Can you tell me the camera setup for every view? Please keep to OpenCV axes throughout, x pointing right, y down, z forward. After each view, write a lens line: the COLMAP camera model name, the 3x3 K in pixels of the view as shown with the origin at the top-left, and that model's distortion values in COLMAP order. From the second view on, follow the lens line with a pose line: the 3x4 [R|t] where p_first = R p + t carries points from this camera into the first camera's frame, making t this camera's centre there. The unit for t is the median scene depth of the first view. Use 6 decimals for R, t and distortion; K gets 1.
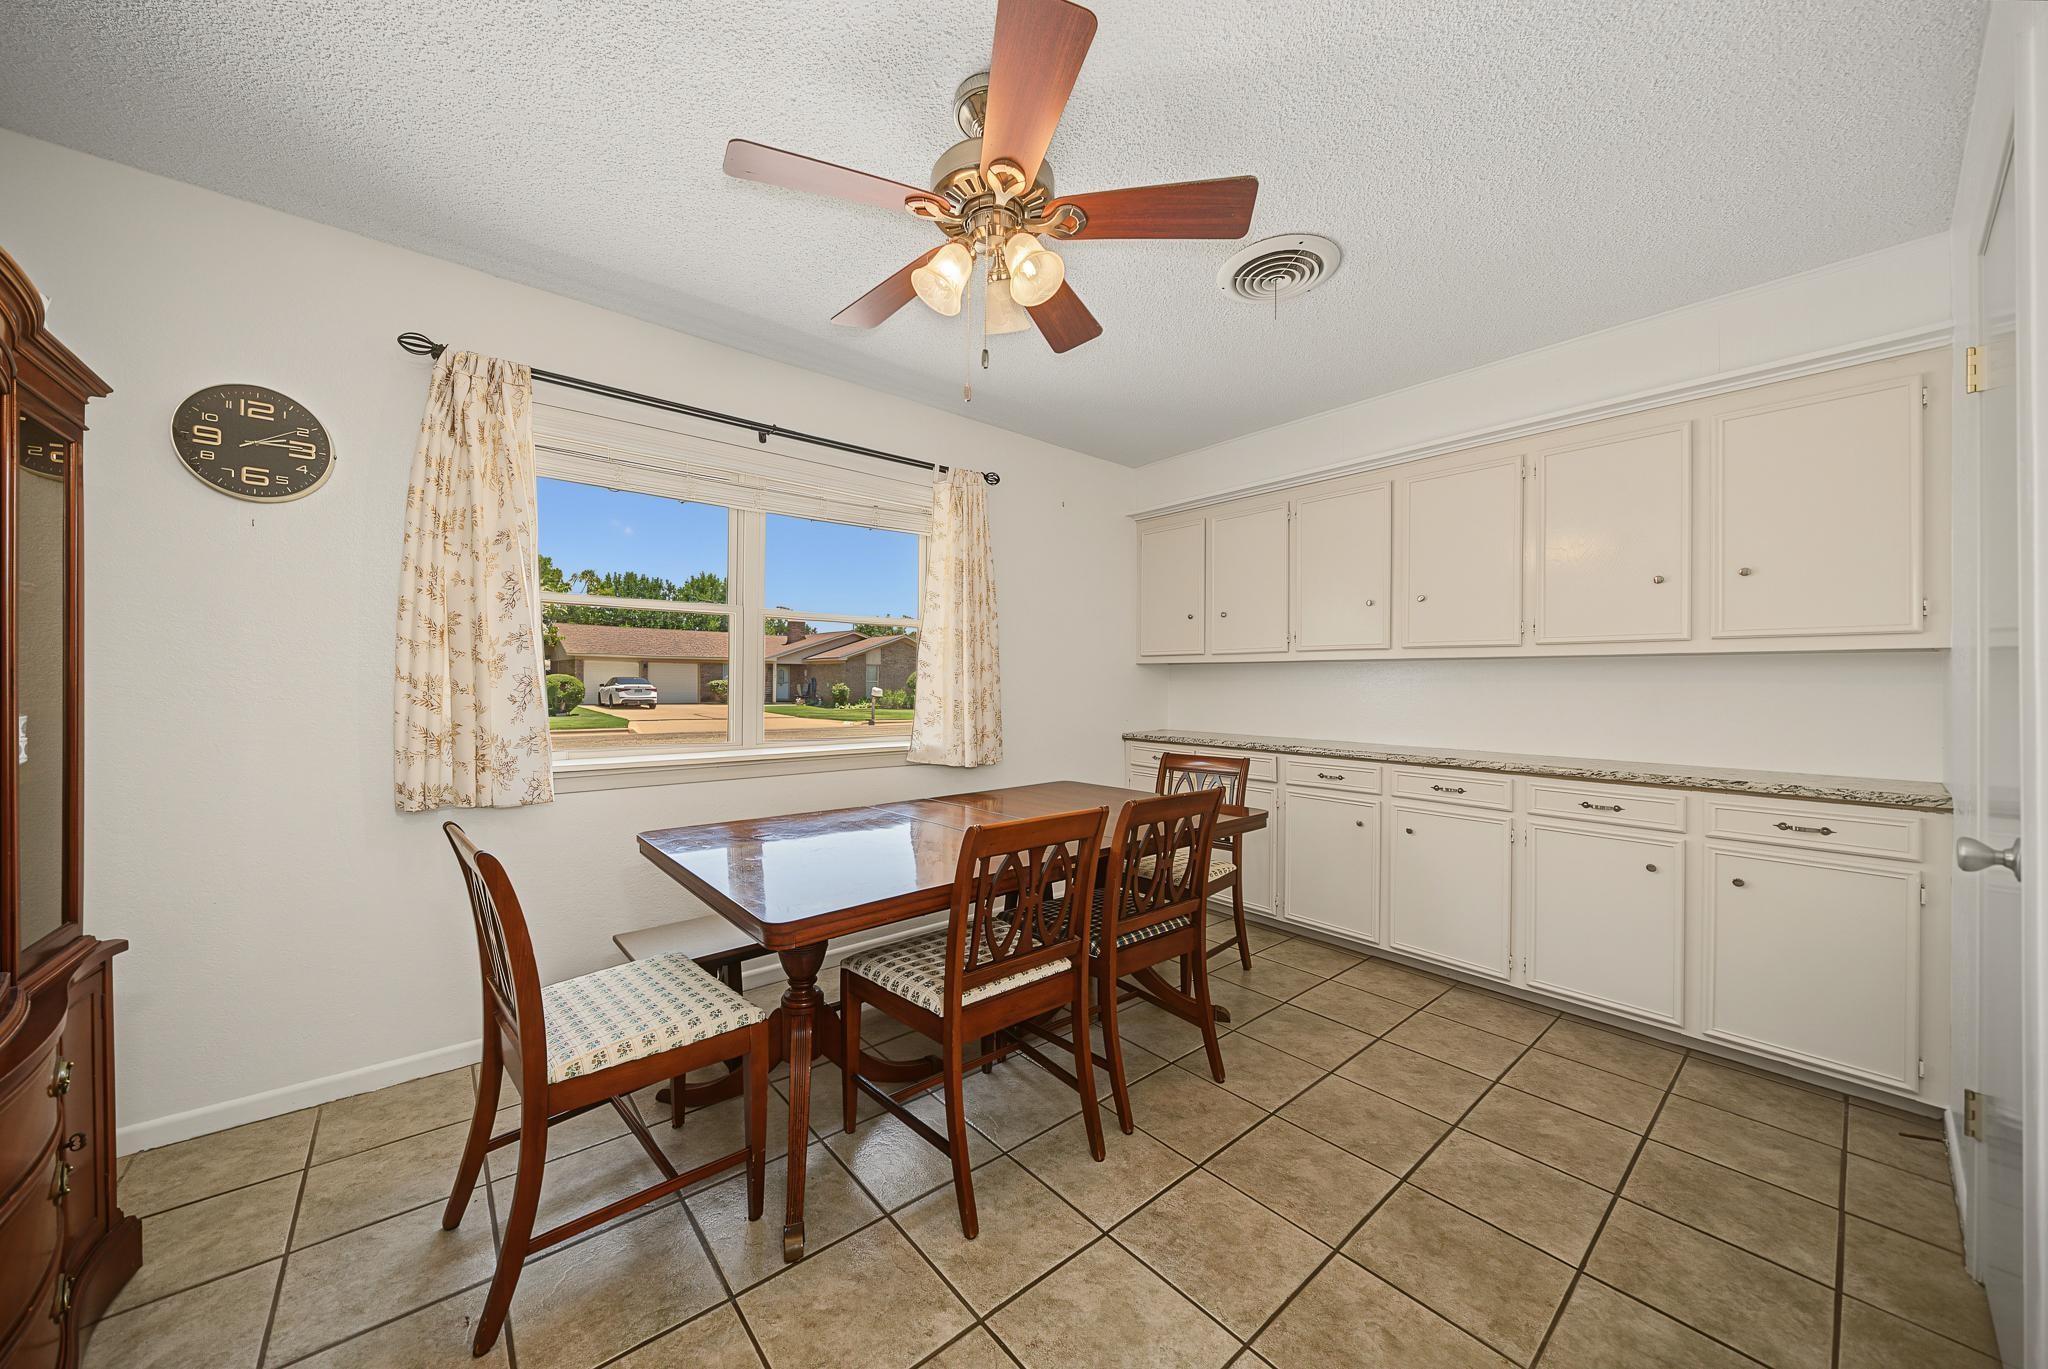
lens RADIAL K [[716.7, 0, 1011.3], [0, 716.7, 680.5], [0, 0, 1]] dist [-0.003354, -0.000155]
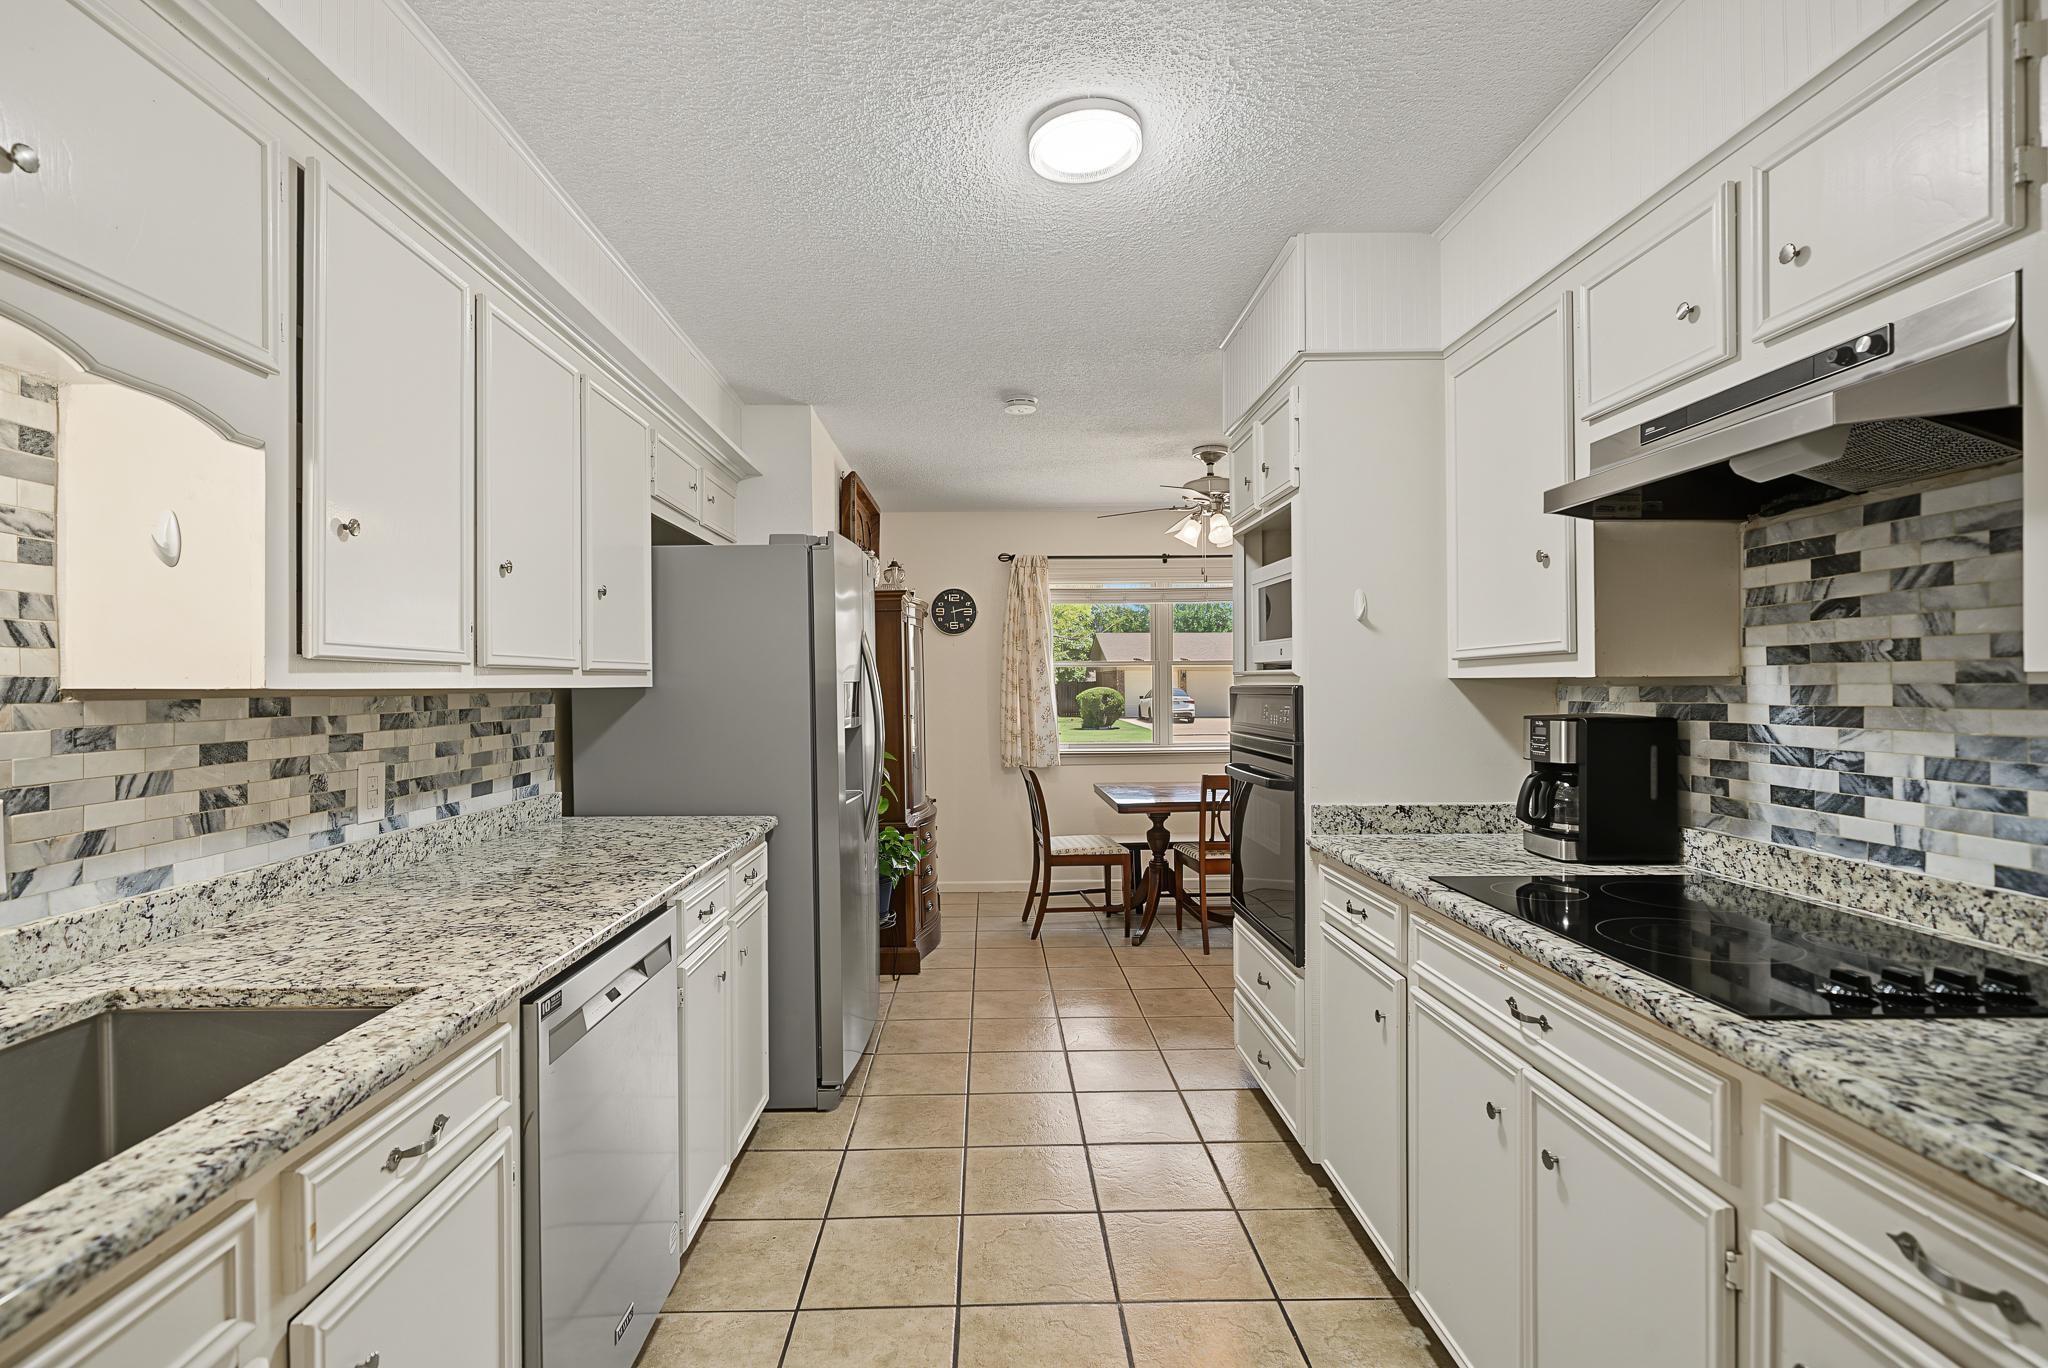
lens RADIAL K [[948.8, 0, 1019.7], [0, 948.8, 692.1], [0, 0, 1]] dist [-0.000008, 0.000000]
pose [[0.791120, -0.014987, -0.611478, 0.979828], [0.018800, 0.999823, -0.000182, -0.049804], [0.611372, -0.011352, 0.791262, -1.281926]]
